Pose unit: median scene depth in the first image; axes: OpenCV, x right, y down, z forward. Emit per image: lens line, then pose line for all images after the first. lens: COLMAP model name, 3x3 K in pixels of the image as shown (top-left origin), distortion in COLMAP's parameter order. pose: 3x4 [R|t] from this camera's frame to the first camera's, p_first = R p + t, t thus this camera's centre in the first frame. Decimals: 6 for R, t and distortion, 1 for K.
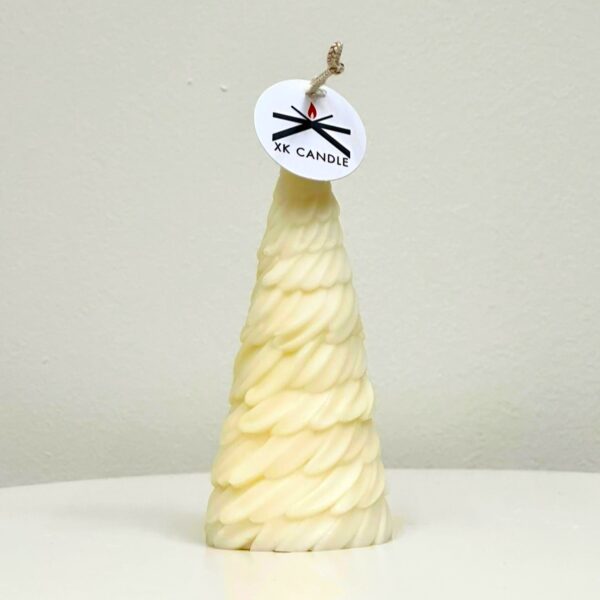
lens RADIAL K [[3321.3, 0, 298.1], [0, 3321.3, 299.6], [0, 0, 1]] dist [0.660903, 0.000000]
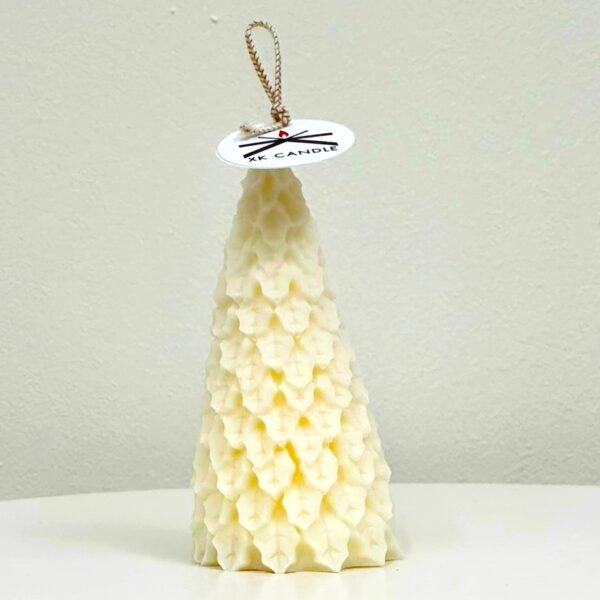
lens RADIAL K [[3321.3, 0, 305.8], [0, 3321.3, 313.8], [0, 0, 1]] dist [0.660903, 0.000000]
pose [[0.999951, 0.002009, 0.009726, -0.007652], [-0.002024, 0.999997, 0.001462, 0.007906], [-0.009723, -0.001481, 0.999952, 0.176294]]
